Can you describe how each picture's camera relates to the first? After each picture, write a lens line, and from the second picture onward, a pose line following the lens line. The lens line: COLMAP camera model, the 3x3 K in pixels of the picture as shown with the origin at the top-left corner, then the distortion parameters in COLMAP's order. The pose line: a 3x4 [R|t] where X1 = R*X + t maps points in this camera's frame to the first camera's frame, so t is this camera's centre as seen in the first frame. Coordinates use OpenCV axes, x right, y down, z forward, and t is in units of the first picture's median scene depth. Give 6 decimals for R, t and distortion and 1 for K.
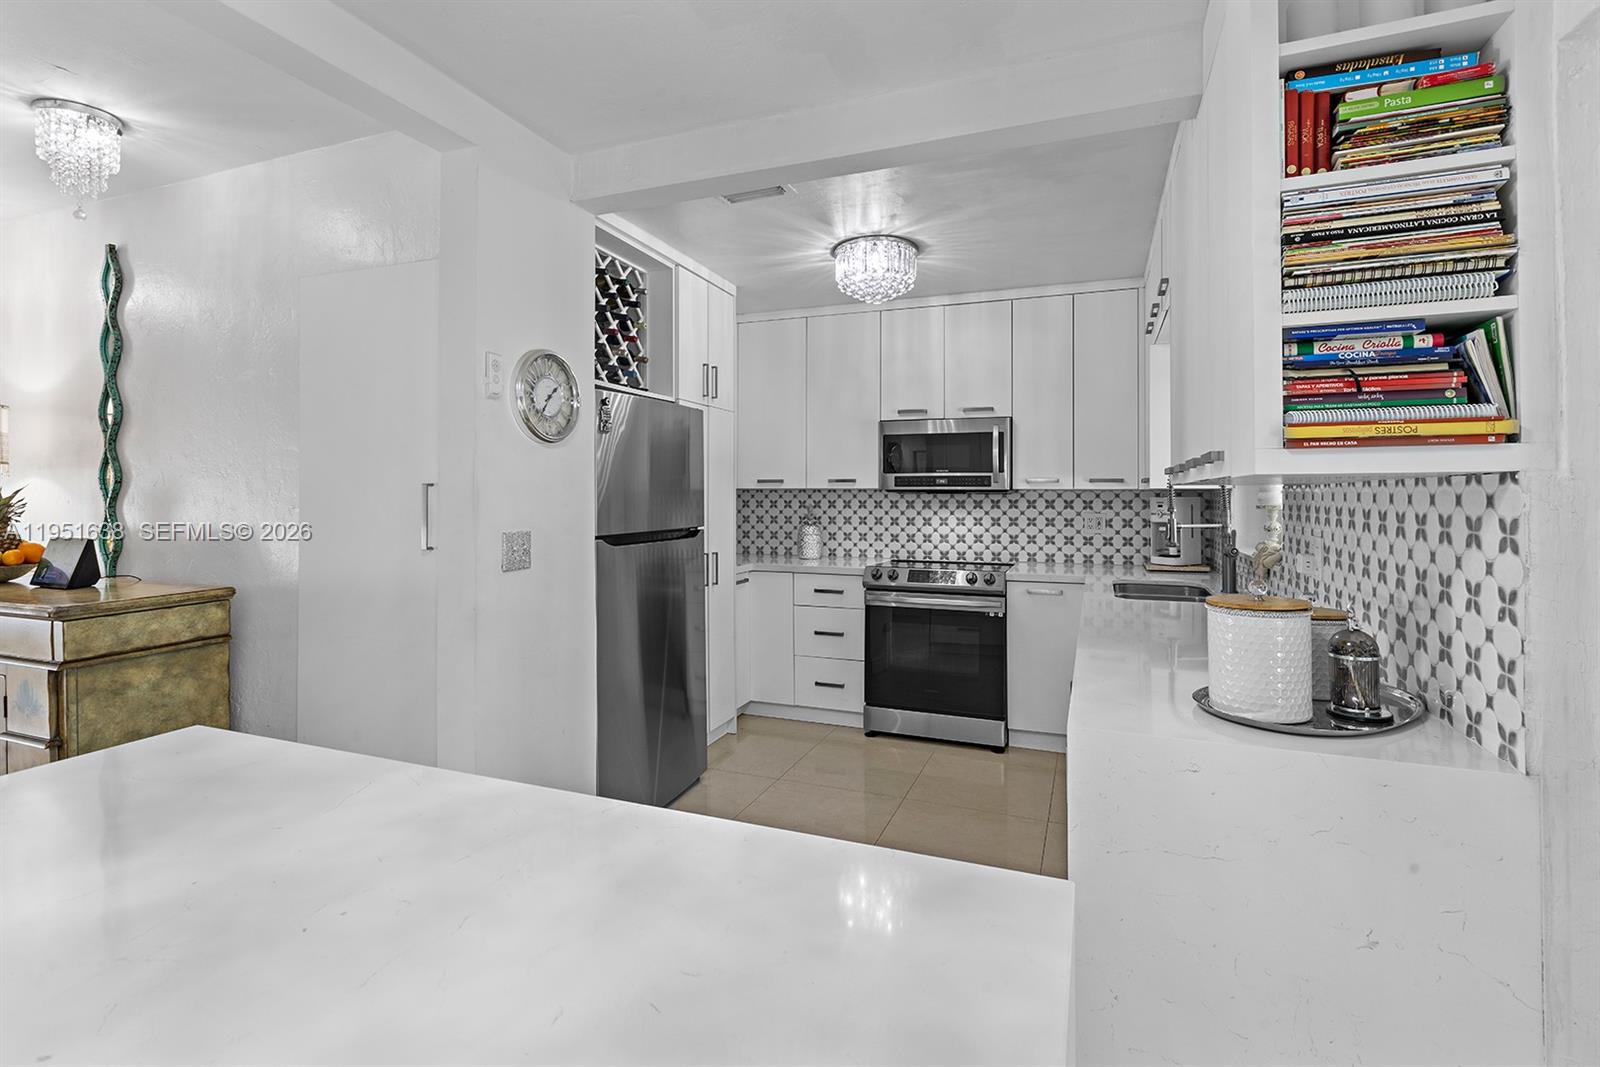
lens RADIAL K [[735.9, 0, 801.6], [0, 735.9, 493.4], [0, 0, 1]] dist [0.001659, -0.000574]
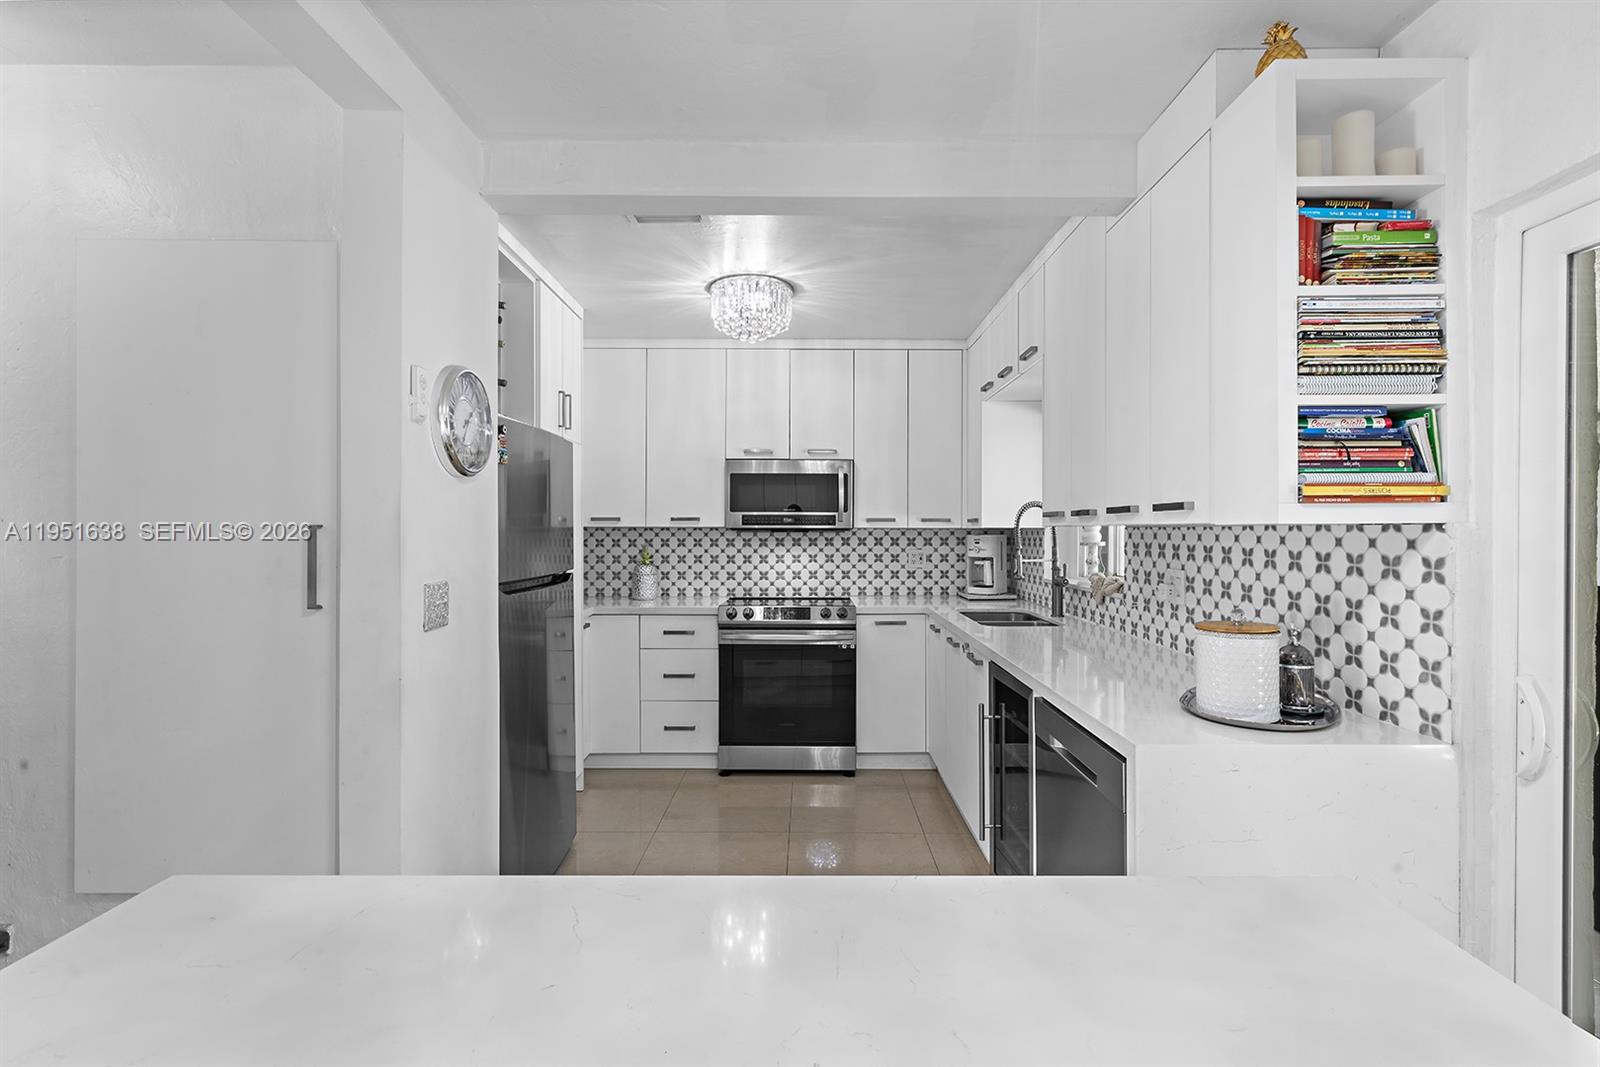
lens RADIAL K [[729.1, 0, 800.0], [0, 729.1, 533.5], [0, 0, 1]] dist [-0.001112, -0.000258]
pose [[0.933081, -0.003076, 0.359654, -0.189641], [0.000326, 0.999970, 0.007705, -0.006425], [-0.359667, -0.007072, 0.933054, 0.050905]]
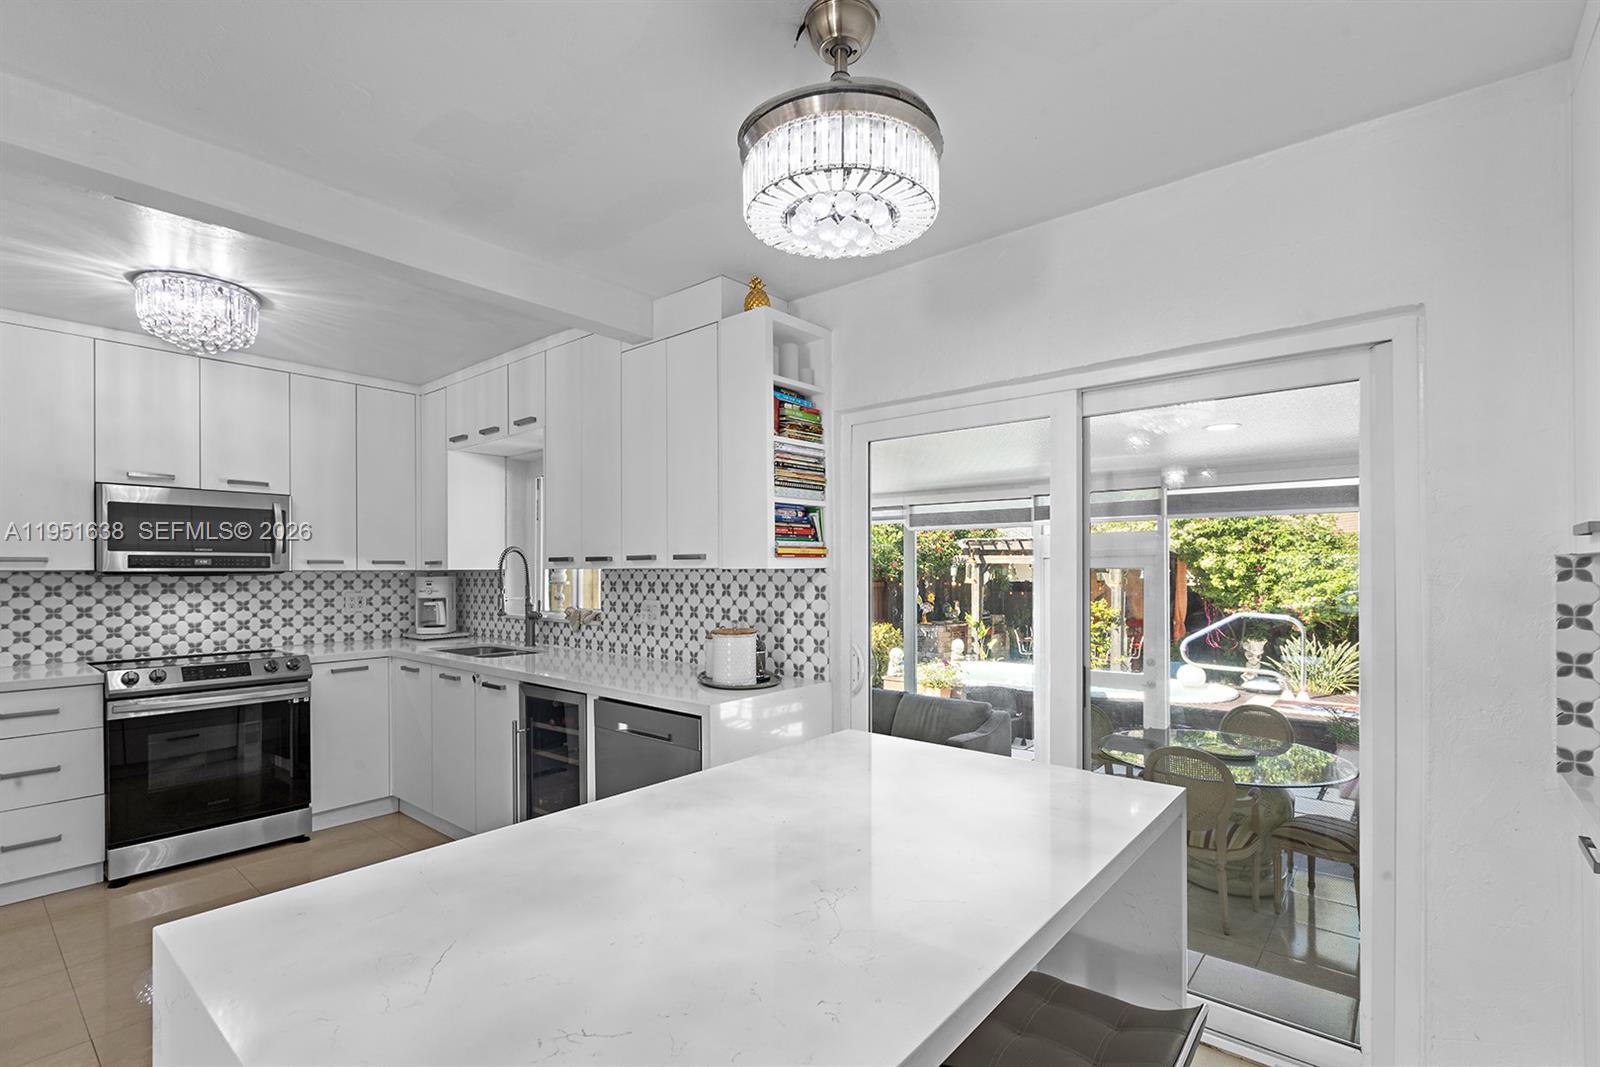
lens RADIAL K [[737.1, 0, 799.1], [0, 737.1, 573.9], [0, 0, 1]] dist [-0.001527, -0.000463]
pose [[0.322267, -0.009900, 0.946597, -0.471048], [0.001951, 0.999950, 0.009794, -0.010657], [-0.946647, -0.001310, 0.322270, 0.071052]]
